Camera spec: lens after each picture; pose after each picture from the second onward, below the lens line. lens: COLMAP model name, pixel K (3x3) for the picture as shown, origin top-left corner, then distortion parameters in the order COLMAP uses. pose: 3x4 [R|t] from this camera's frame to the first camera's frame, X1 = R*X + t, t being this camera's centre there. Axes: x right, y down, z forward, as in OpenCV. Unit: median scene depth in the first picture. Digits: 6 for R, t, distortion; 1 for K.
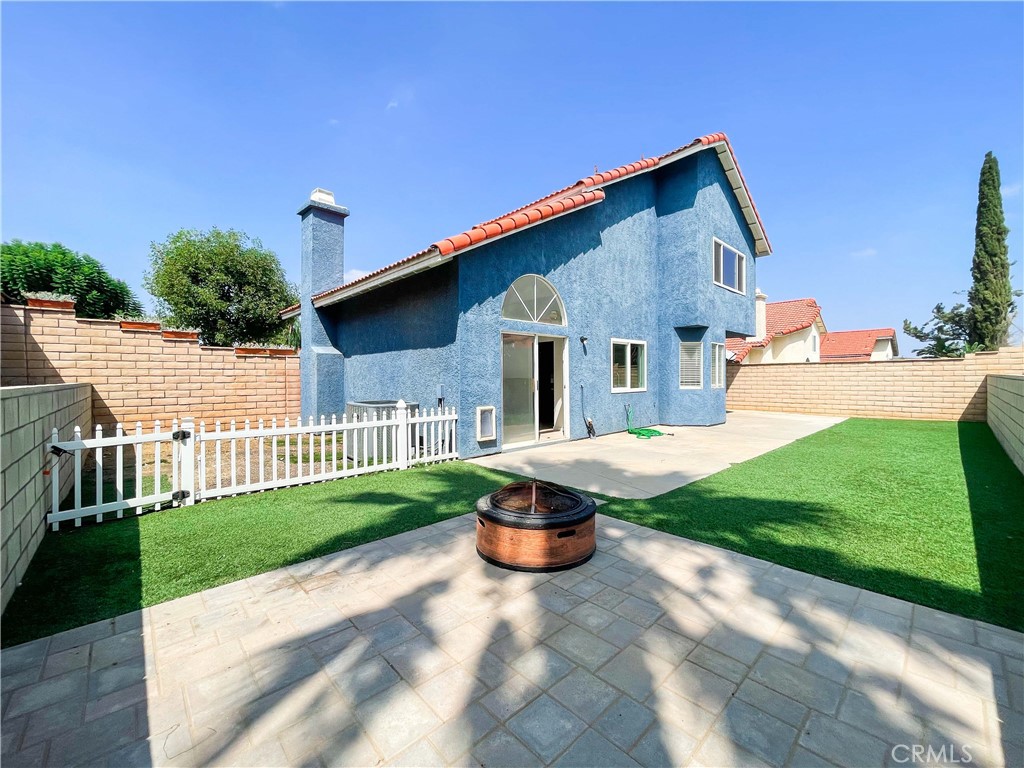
lens RADIAL K [[416.1, 0, 513.6], [0, 416.1, 381.8], [0, 0, 1]] dist [0.001507, 0.000108]
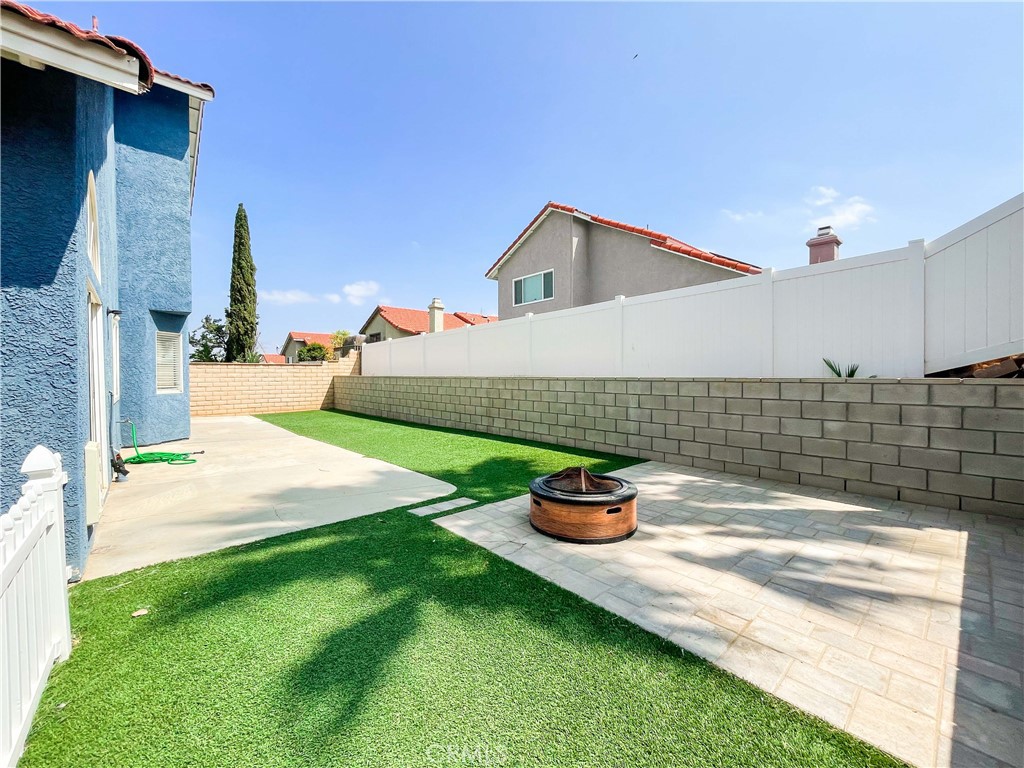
lens RADIAL K [[416.1, 0, 513.6], [0, 416.1, 381.8], [0, 0, 1]] dist [0.001507, 0.000108]
pose [[0.016677, -0.010699, 0.999804, -0.385899], [0.015636, 0.999823, 0.010439, -0.002881], [-0.999739, 0.015458, 0.016841, 0.415100]]
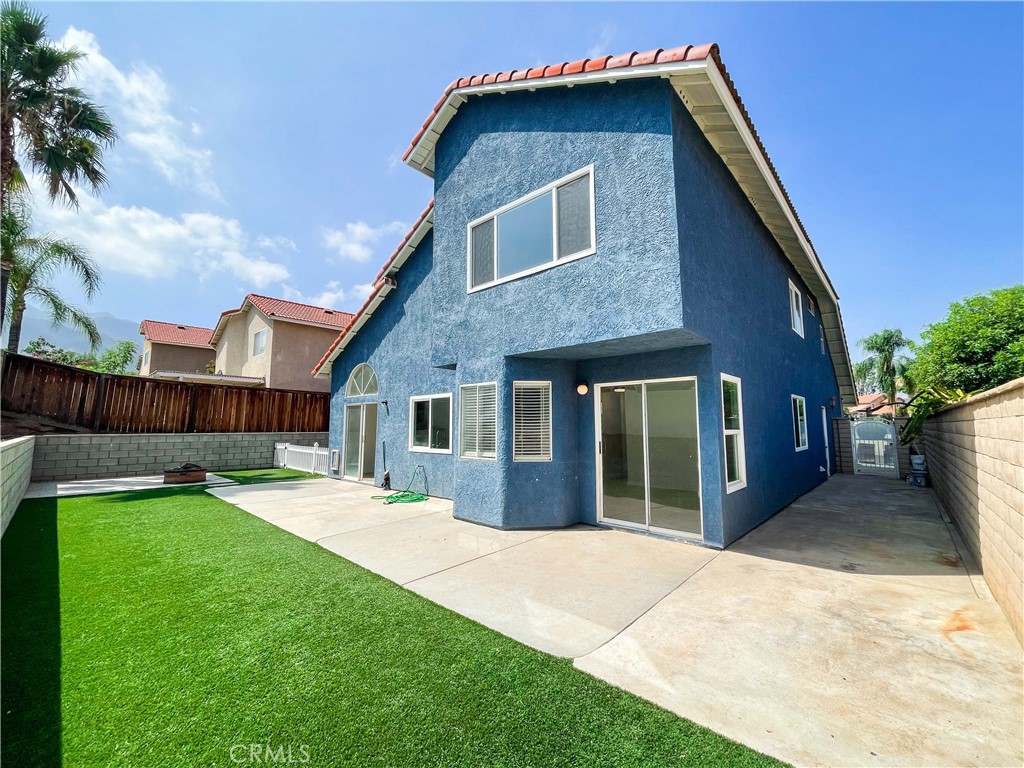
lens RADIAL K [[416.1, 0, 513.6], [0, 416.1, 381.8], [0, 0, 1]] dist [0.001507, 0.000108]
pose [[0.071802, -0.100212, -0.992372, 1.331046], [-0.012090, 0.994779, -0.101330, -0.043083], [0.997346, 0.019273, 0.070215, 1.231255]]
